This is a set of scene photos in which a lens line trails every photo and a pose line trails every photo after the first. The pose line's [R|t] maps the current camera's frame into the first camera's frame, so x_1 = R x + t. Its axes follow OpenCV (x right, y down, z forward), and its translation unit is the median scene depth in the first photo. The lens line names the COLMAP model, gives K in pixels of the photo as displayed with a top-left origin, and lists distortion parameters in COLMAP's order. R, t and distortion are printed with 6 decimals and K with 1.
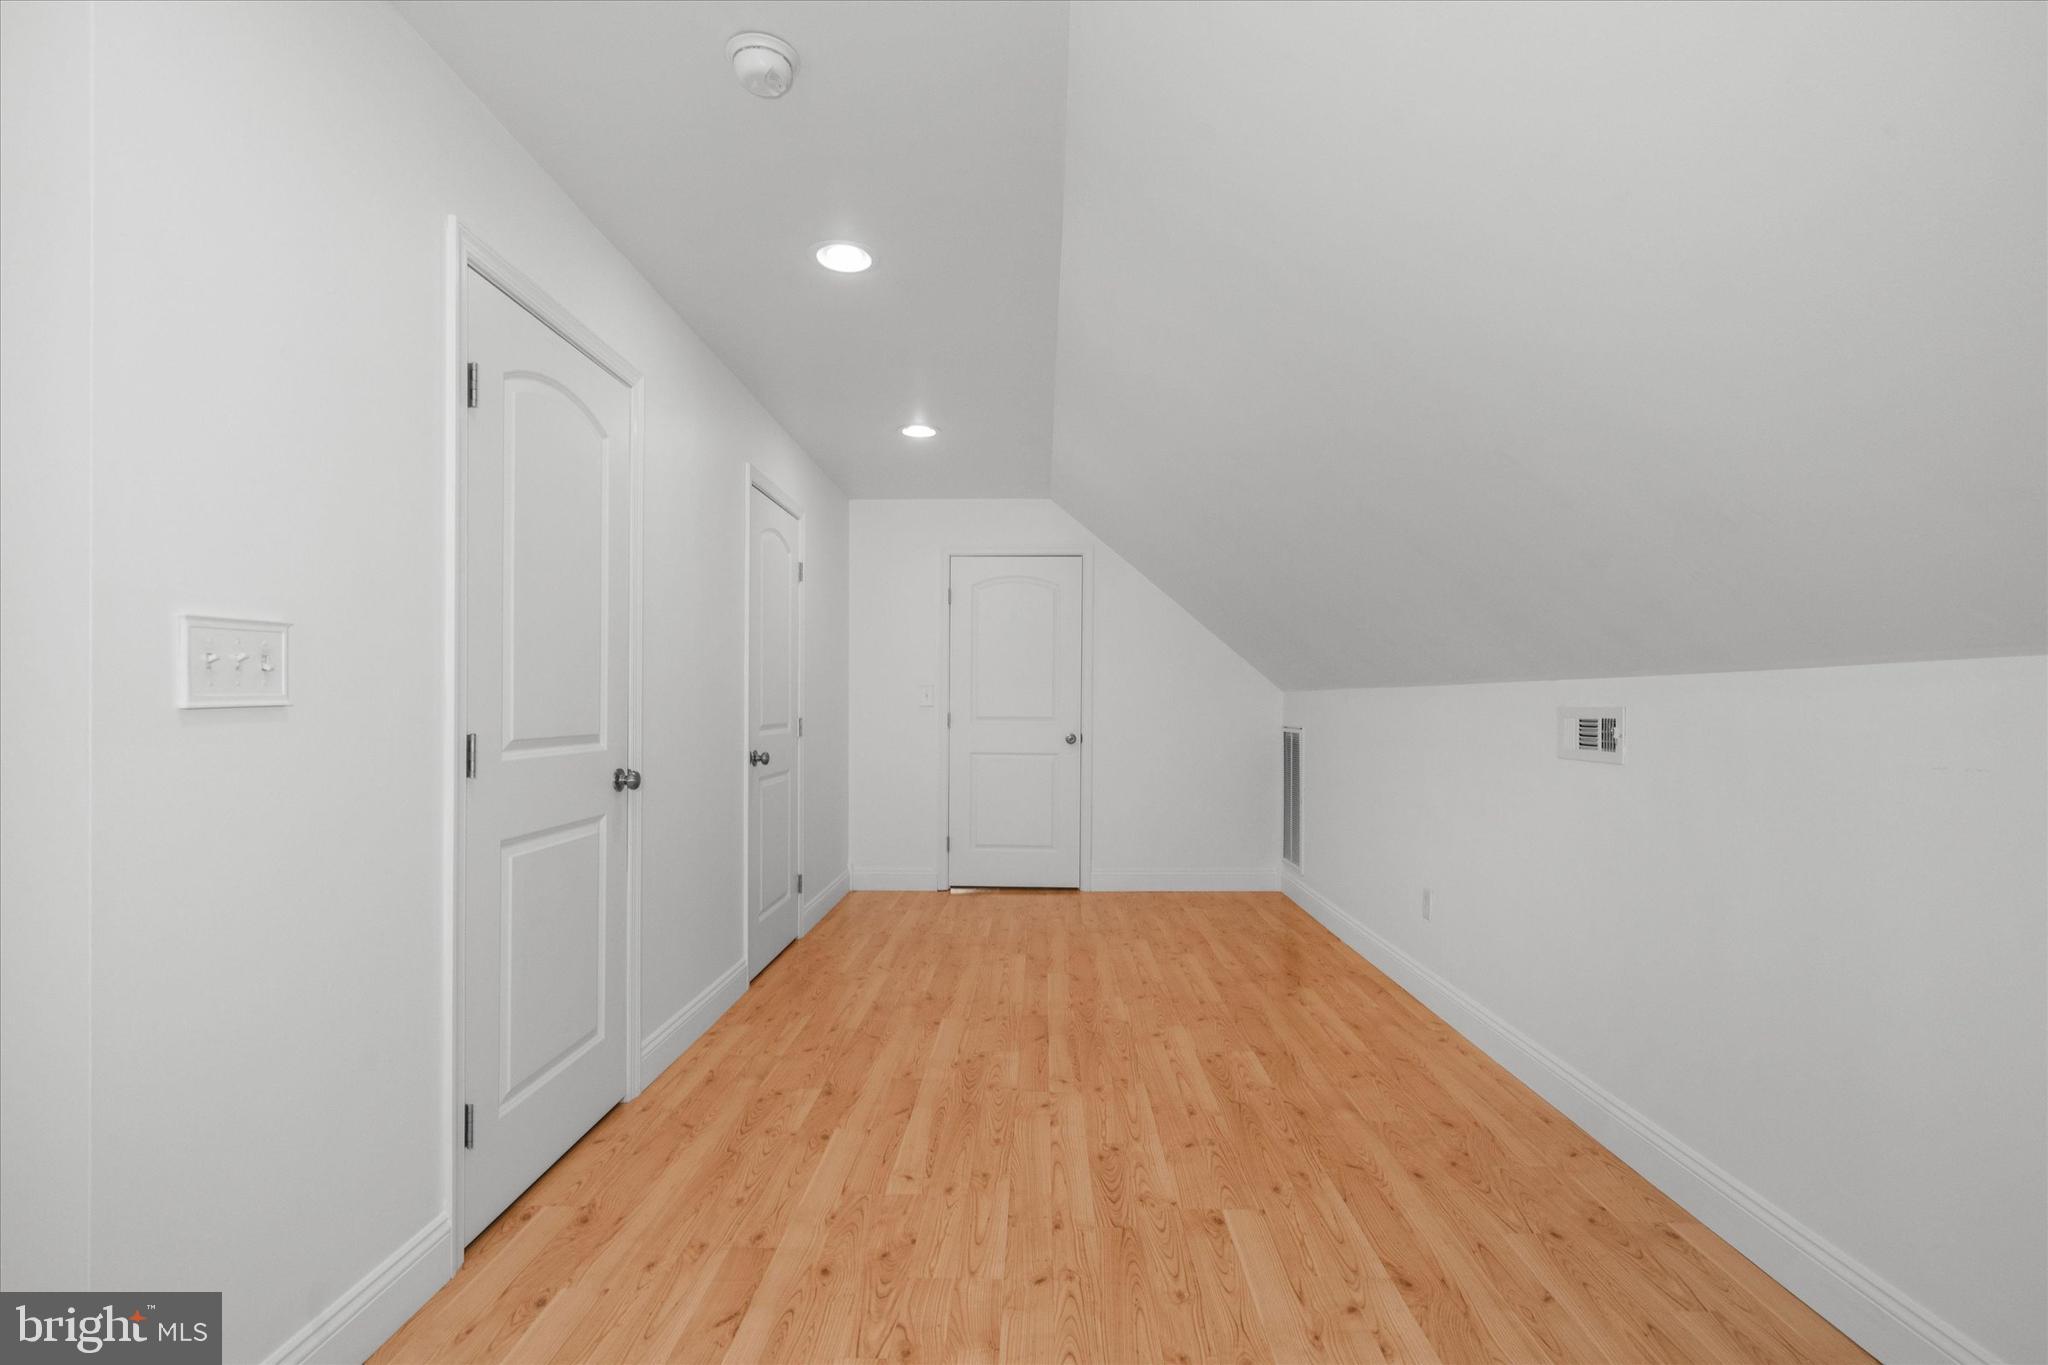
lens RADIAL K [[926.2, 0, 1008.5], [0, 926.2, 693.7], [0, 0, 1]] dist [0.003416, 0.000370]
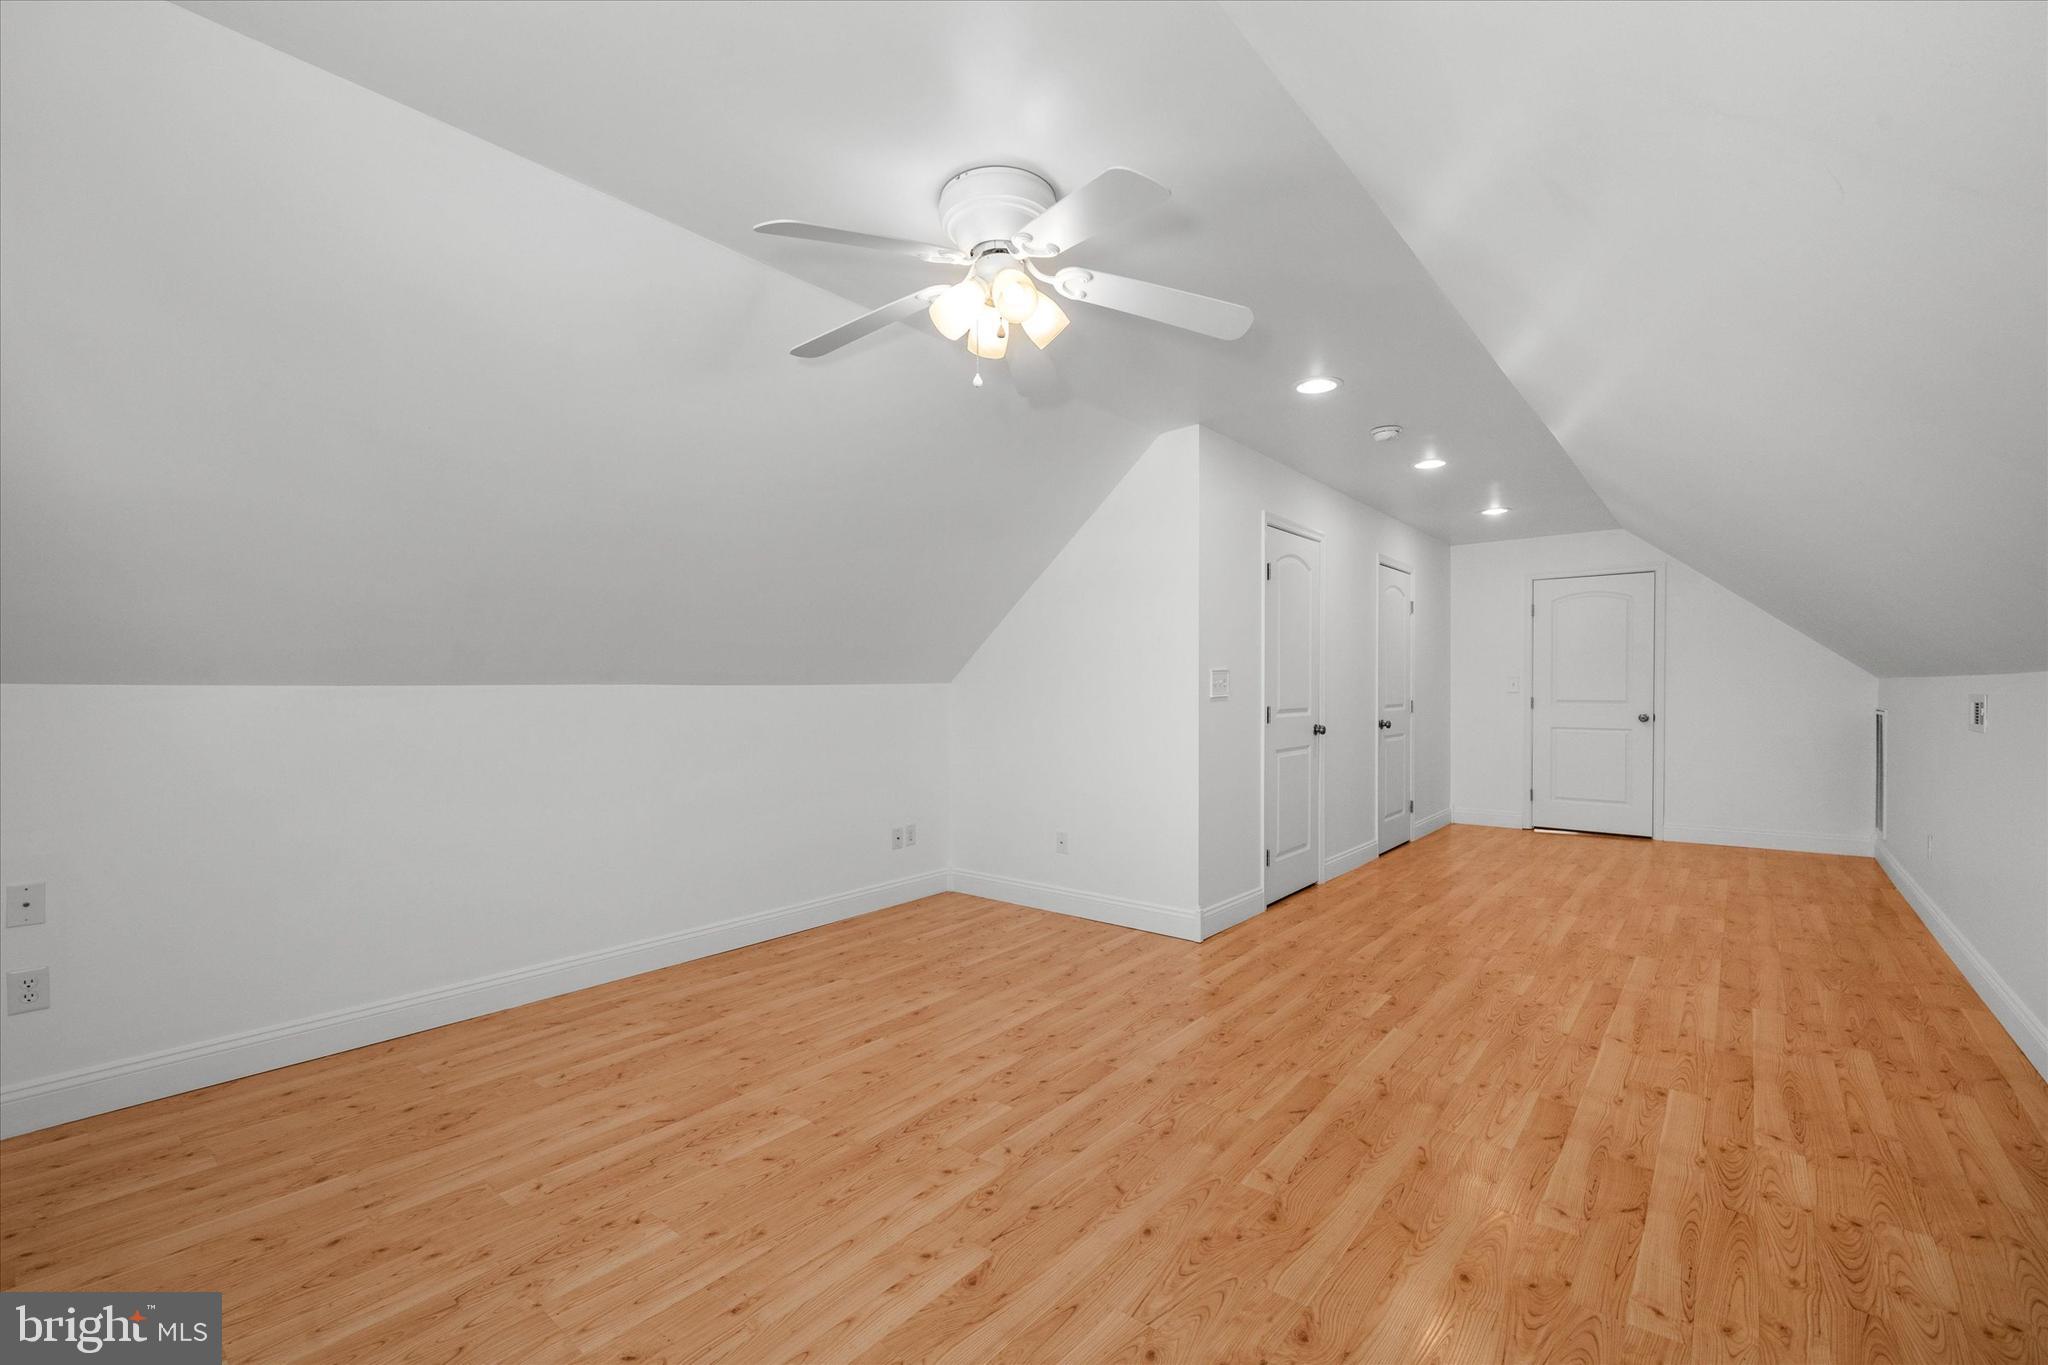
lens RADIAL K [[926.2, 0, 1008.5], [0, 926.2, 693.7], [0, 0, 1]] dist [0.003416, 0.000370]
pose [[0.796509, -0.002329, -0.604622, 0.182733], [0.013295, 0.999818, 0.013662, -0.016685], [0.604480, -0.018920, 0.796395, -0.670685]]
